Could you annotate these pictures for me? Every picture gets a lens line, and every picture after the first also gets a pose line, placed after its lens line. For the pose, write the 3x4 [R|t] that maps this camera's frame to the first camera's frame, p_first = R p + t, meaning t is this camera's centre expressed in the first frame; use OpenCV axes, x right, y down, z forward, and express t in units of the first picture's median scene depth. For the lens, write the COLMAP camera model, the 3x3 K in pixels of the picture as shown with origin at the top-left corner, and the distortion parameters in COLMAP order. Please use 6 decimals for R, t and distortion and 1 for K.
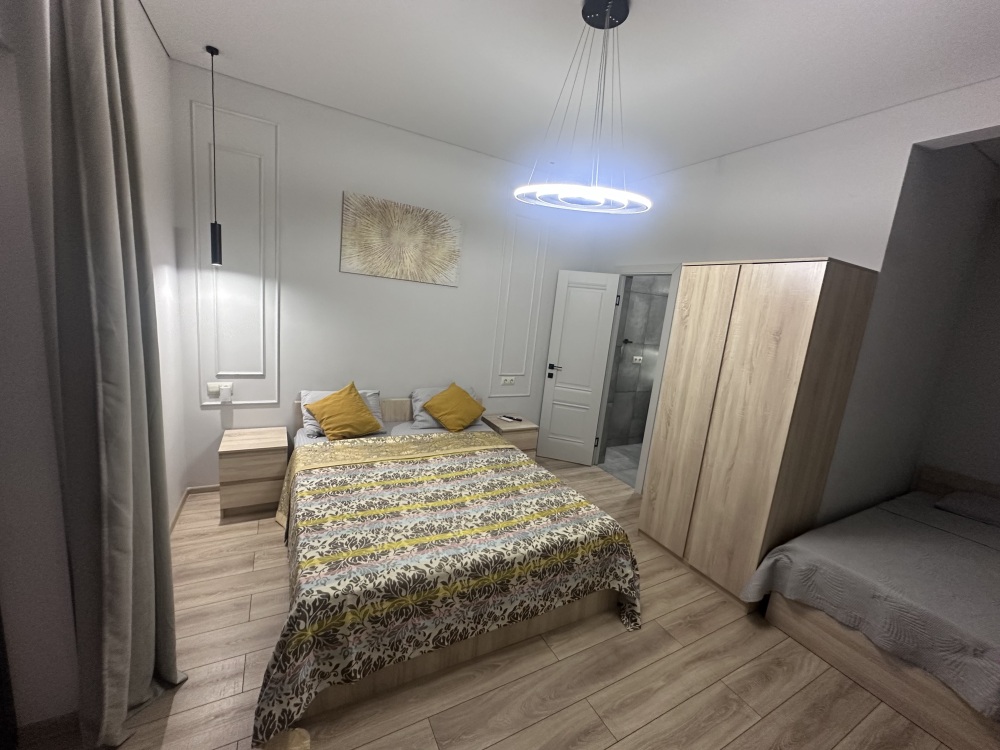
lens RADIAL K [[399.5, 0, 500.0], [0, 399.5, 374.9], [0, 0, 1]] dist [-0.001901, -0.000202]
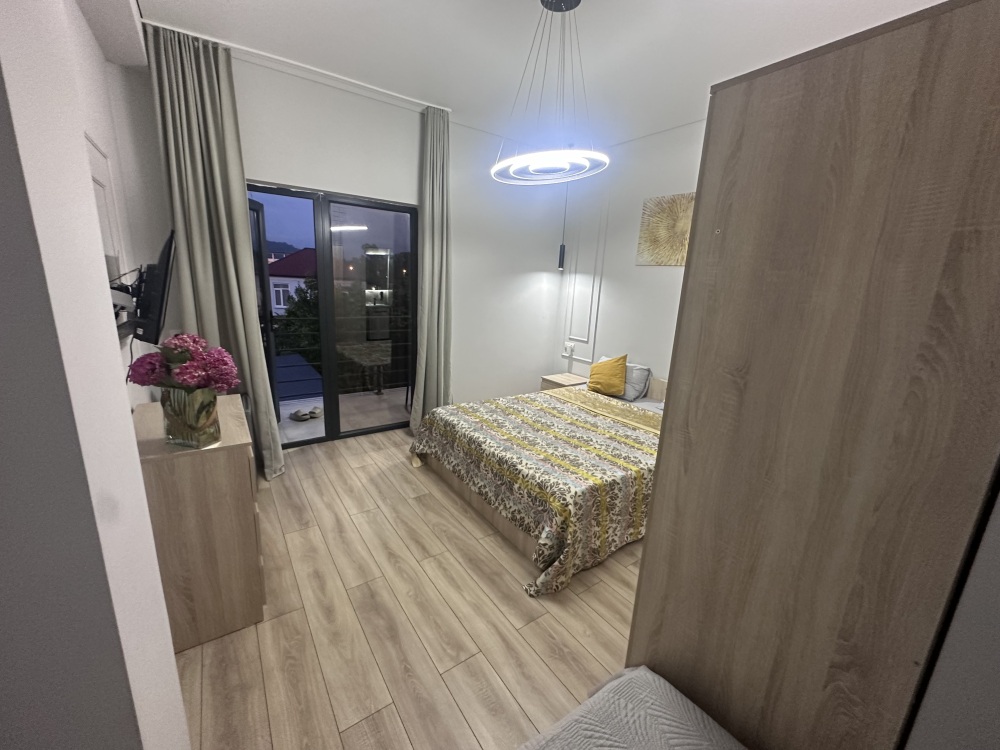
lens RADIAL K [[399.5, 0, 502.0], [0, 399.5, 377.8], [0, 0, 1]] dist [-0.001901, -0.000202]
pose [[0.126891, 0.145677, -0.981161, 1.034811], [-0.211688, 0.970346, 0.116694, 0.031315], [0.969065, 0.192892, 0.153967, 0.595789]]
